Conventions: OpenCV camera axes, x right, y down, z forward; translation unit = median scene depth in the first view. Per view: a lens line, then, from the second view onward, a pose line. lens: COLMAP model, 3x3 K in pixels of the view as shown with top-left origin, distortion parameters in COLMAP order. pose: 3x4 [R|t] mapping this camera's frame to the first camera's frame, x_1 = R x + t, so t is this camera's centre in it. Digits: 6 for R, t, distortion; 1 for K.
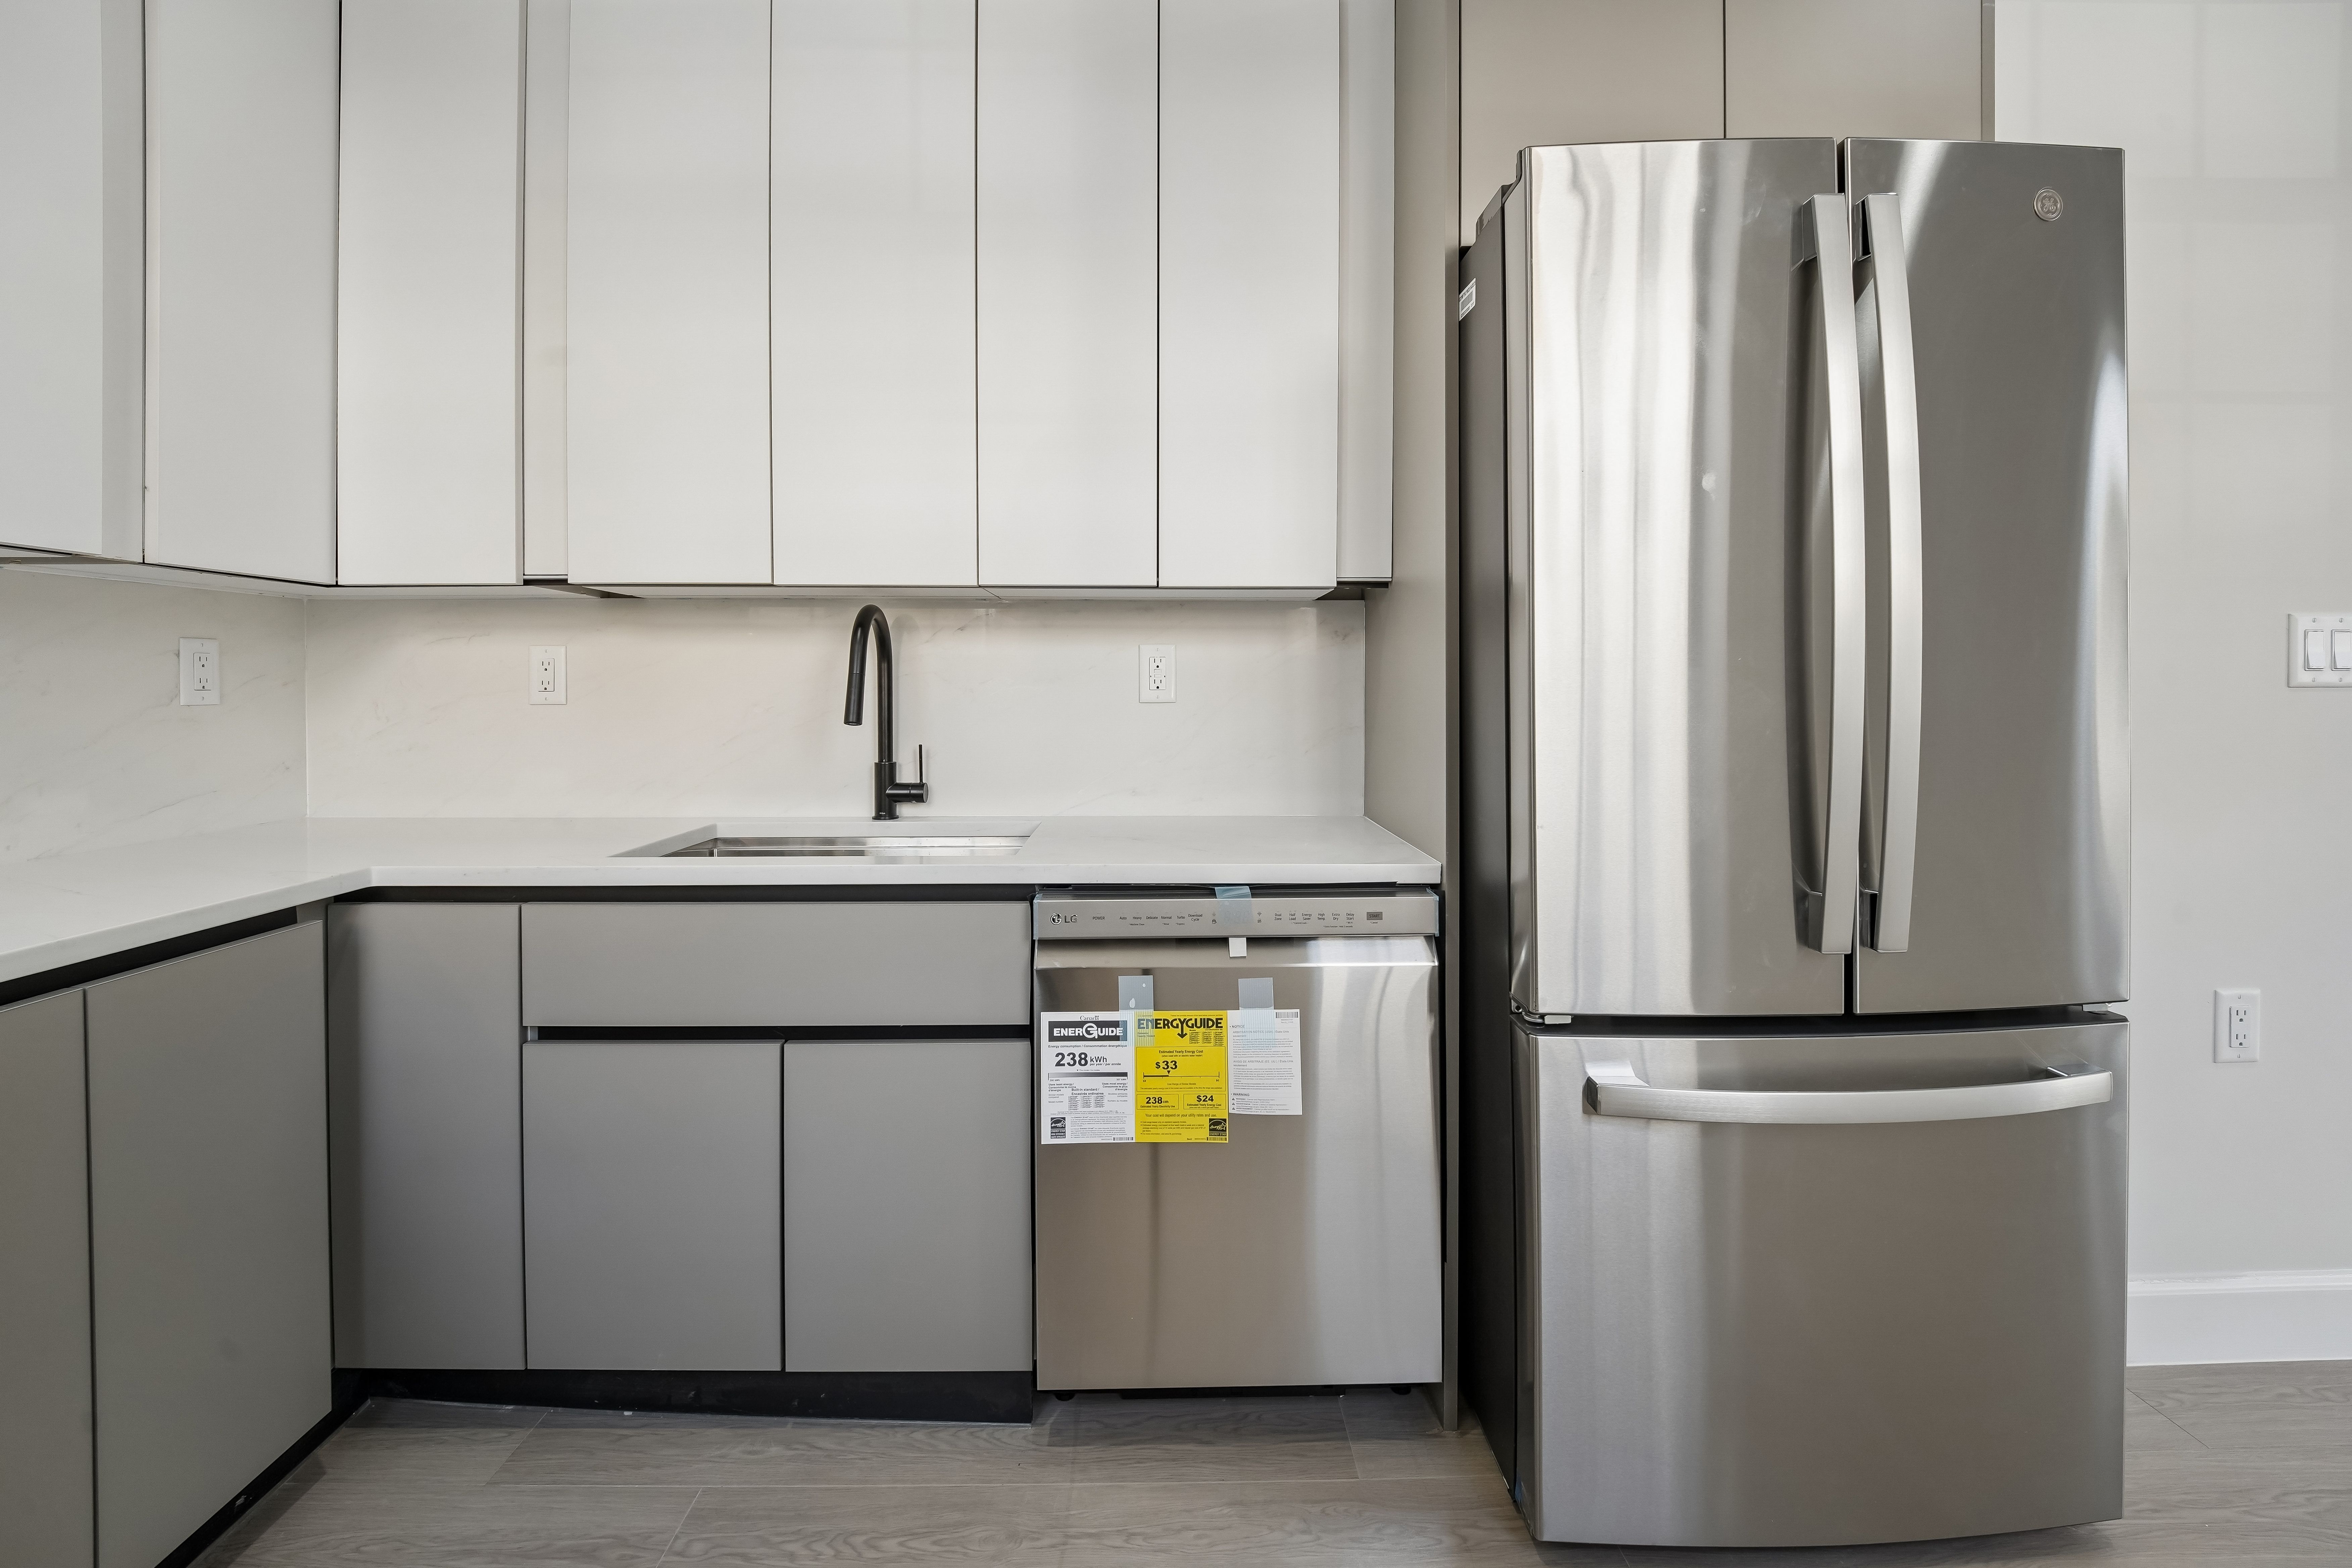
lens RADIAL K [[1012.8, 0, 1191.5], [0, 1012.8, 698.4], [0, 0, 1]] dist [0.000390, -0.005486]
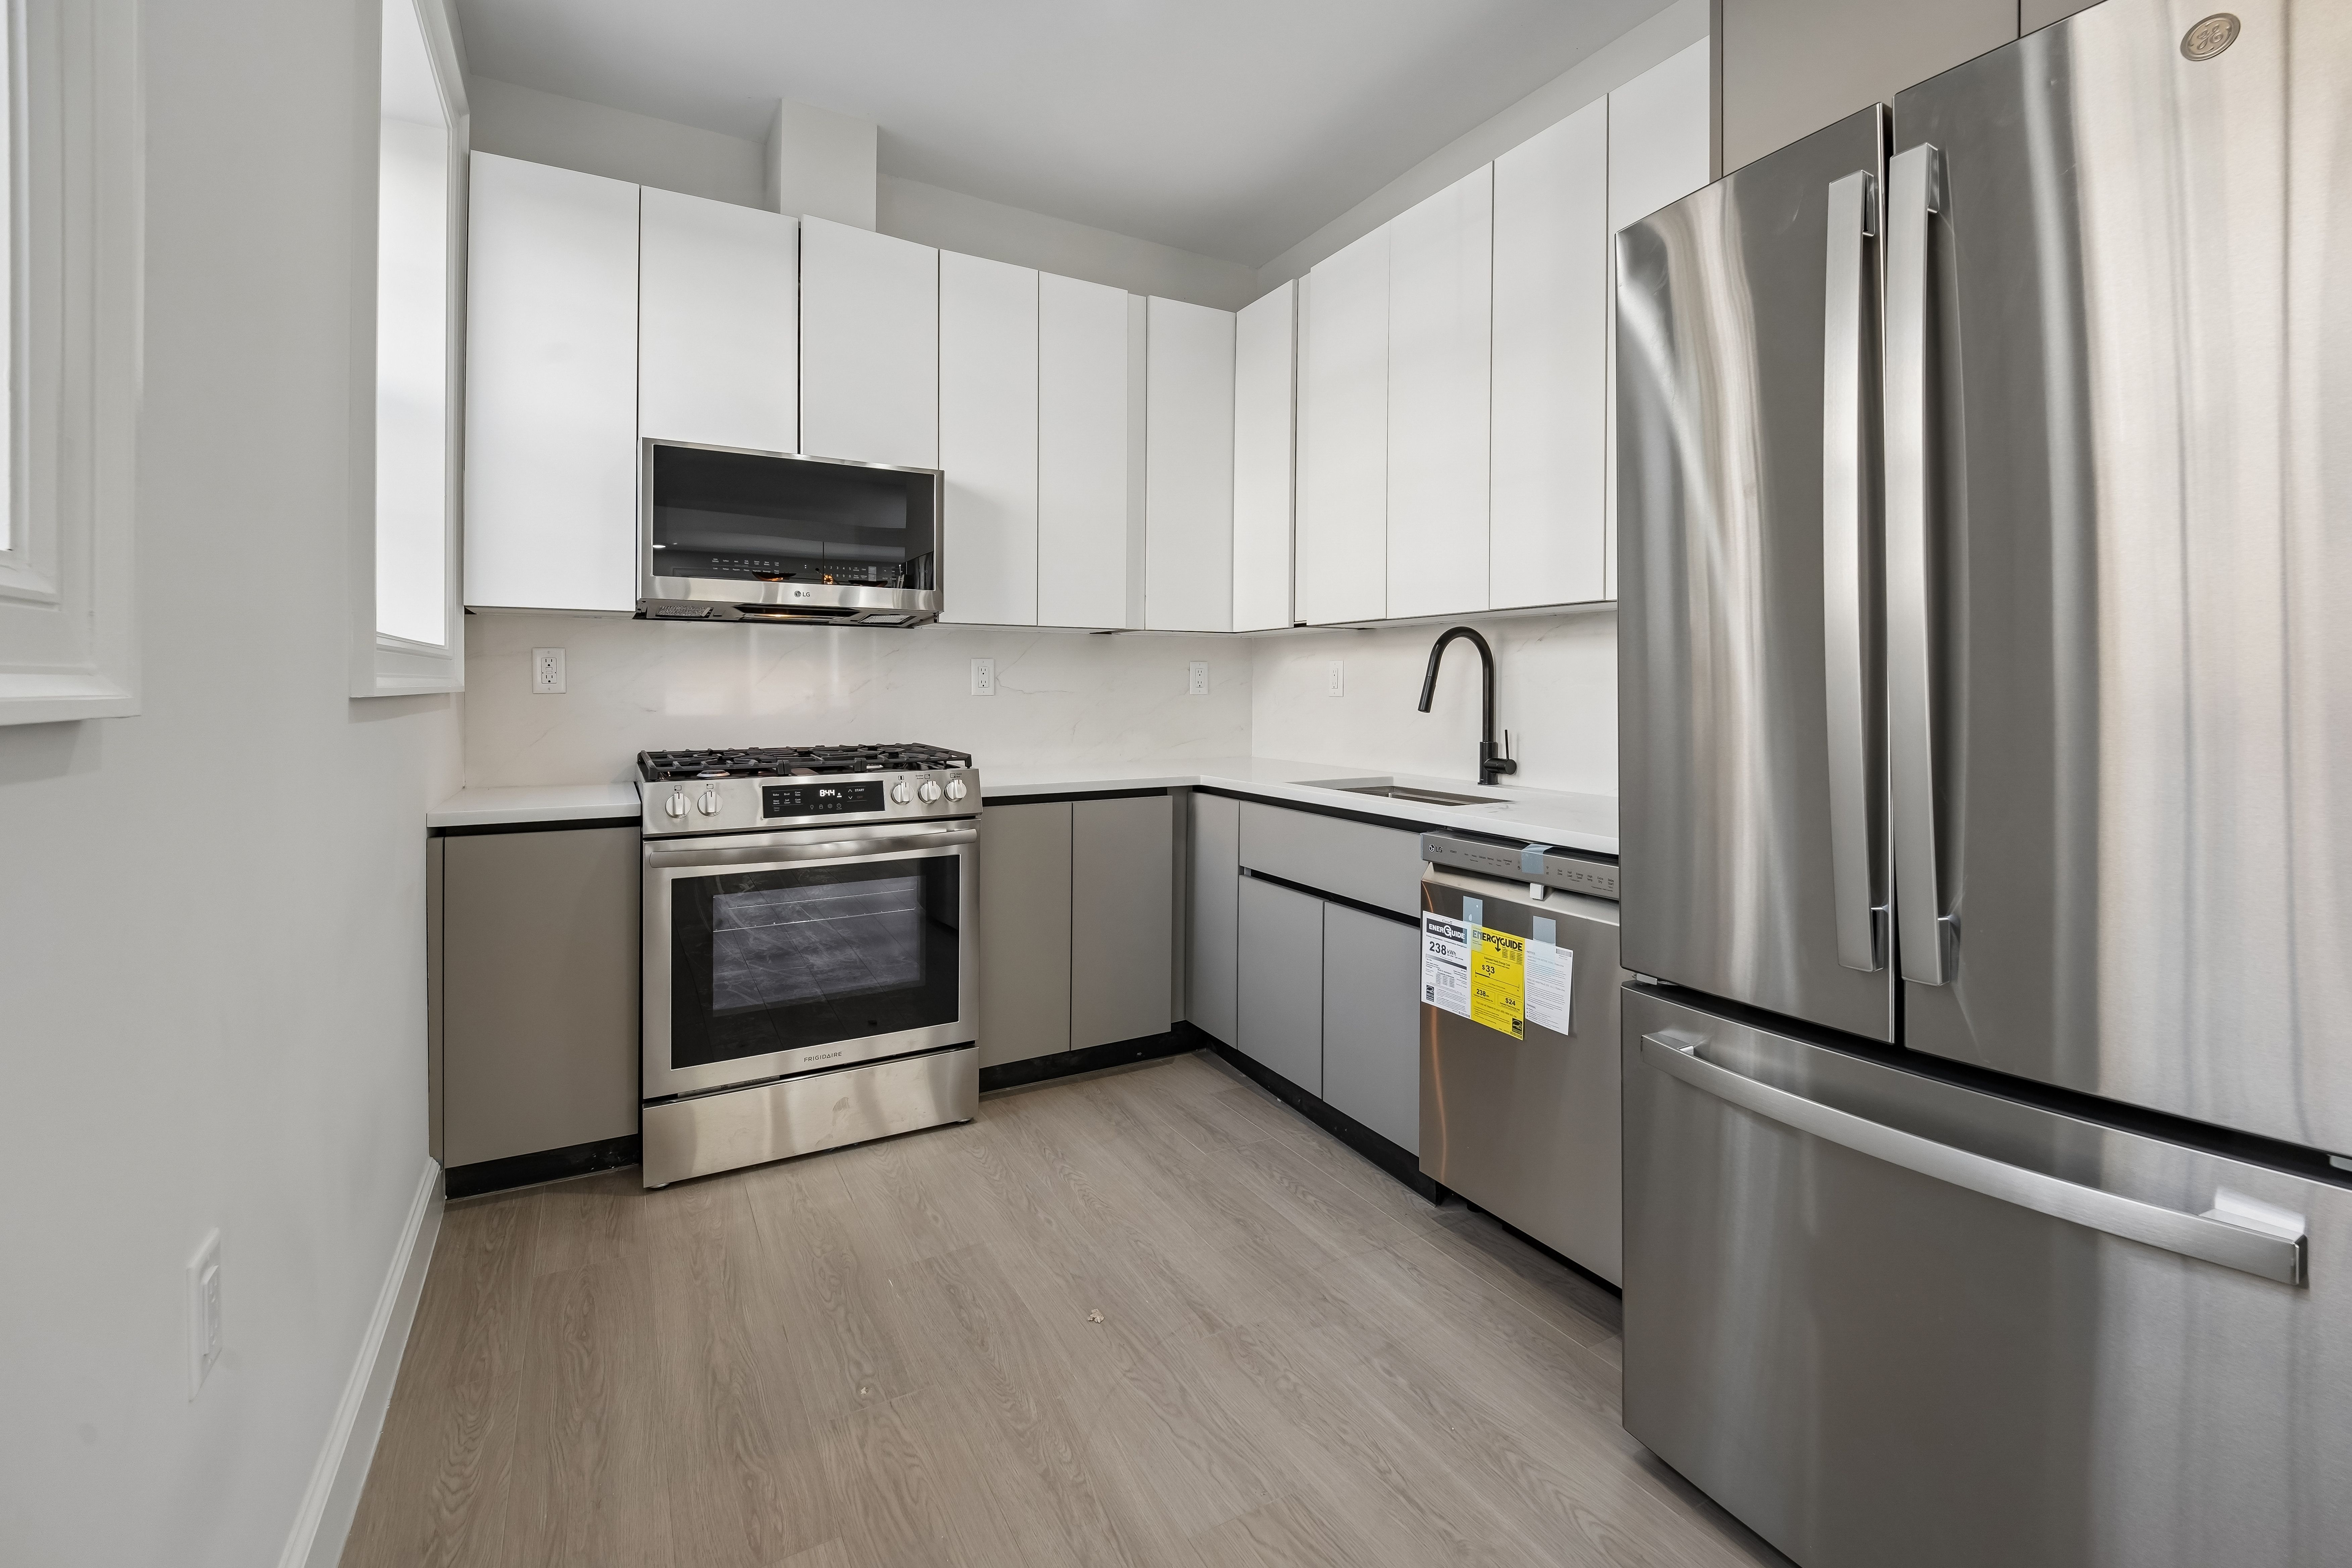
lens RADIAL K [[1012.8, 0, 1163.9], [0, 1012.8, 678.1], [0, 0, 1]] dist [0.000390, -0.005486]
pose [[0.470615, -0.005144, -0.882323, 0.957095], [-0.009970, 0.999888, -0.011147, -0.003531], [0.882282, 0.014043, 0.470511, -0.015930]]
